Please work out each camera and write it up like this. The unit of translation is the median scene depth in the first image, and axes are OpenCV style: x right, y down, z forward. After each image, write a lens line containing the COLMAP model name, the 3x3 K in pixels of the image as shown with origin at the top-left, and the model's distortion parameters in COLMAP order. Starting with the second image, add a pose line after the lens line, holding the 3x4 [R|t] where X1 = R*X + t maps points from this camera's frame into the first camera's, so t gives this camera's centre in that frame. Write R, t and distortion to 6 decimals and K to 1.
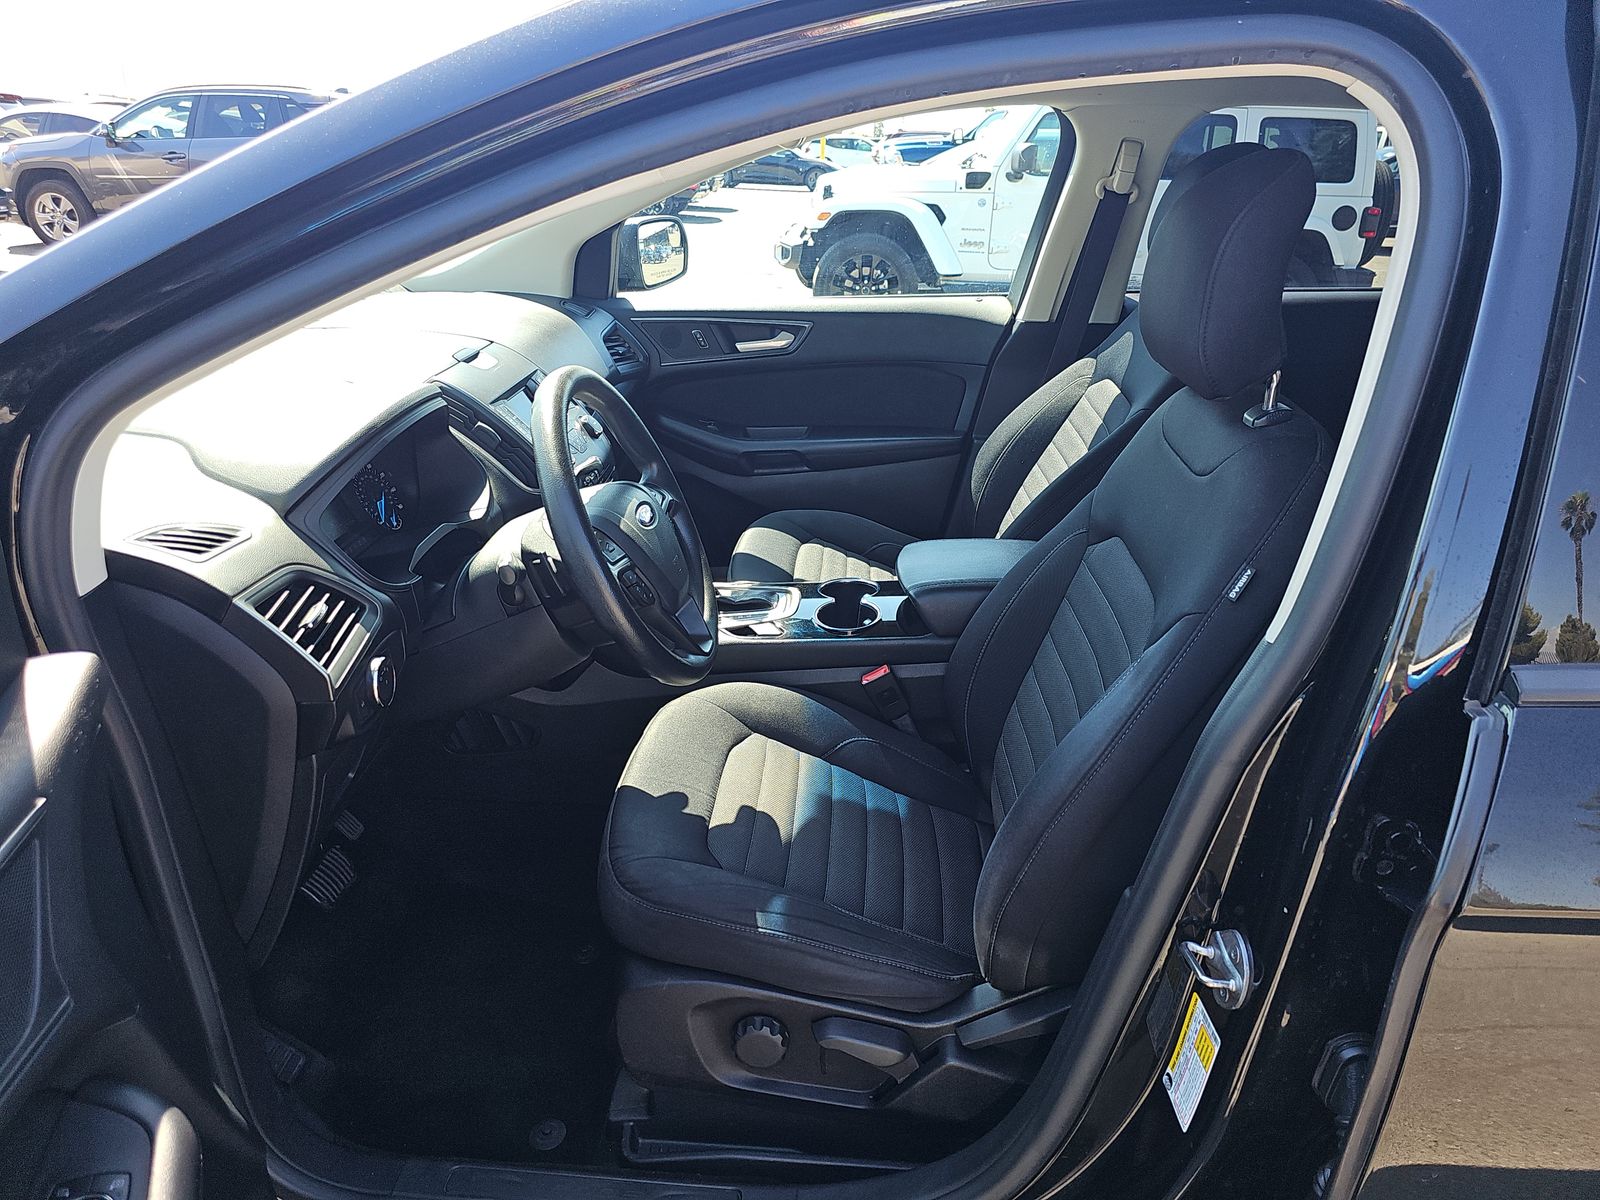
lens RADIAL K [[1058.4, 0, 785.2], [0, 1058.4, 628.9], [0, 0, 1]] dist [0.066000, -0.049746]
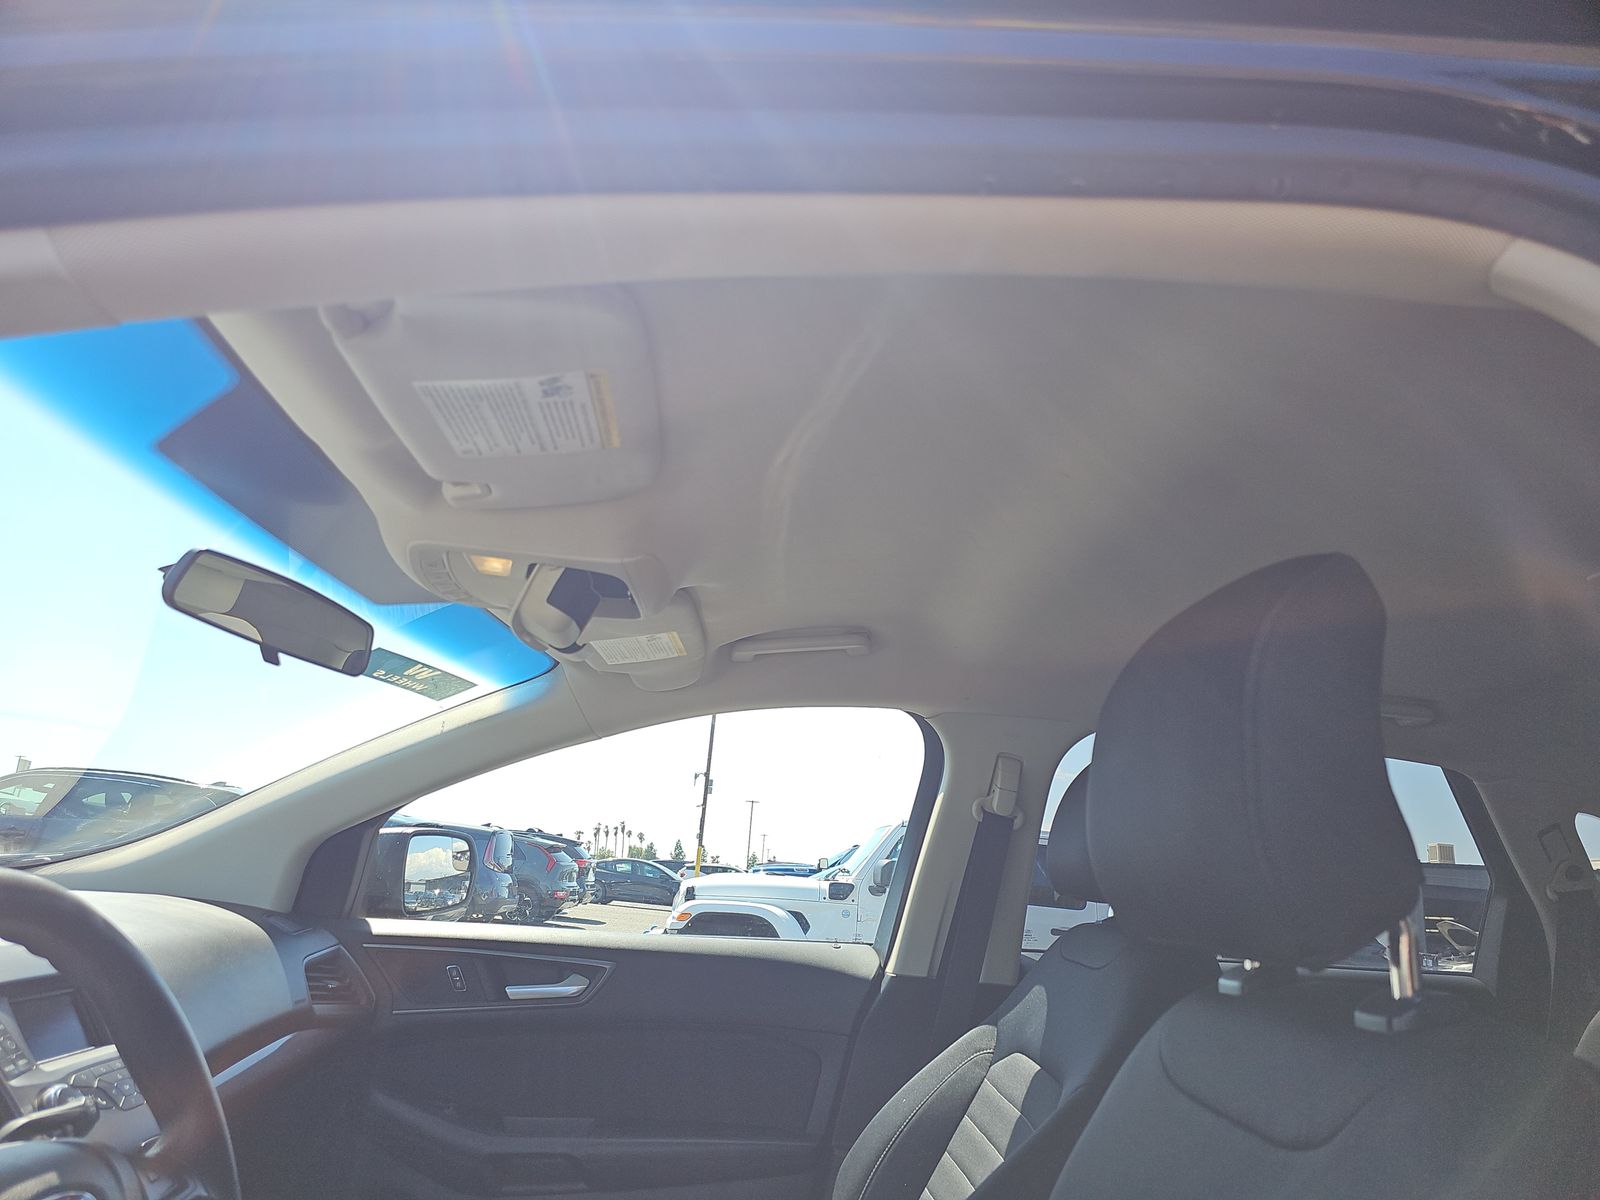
lens RADIAL K [[1058.4, 0, 785.2], [0, 1058.4, 628.9], [0, 0, 1]] dist [0.066000, -0.049746]
pose [[0.991942, 0.089334, 0.089840, 0.057039], [-0.015414, 0.788923, -0.614298, -0.017903], [-0.125754, 0.607963, 0.783943, 0.269936]]
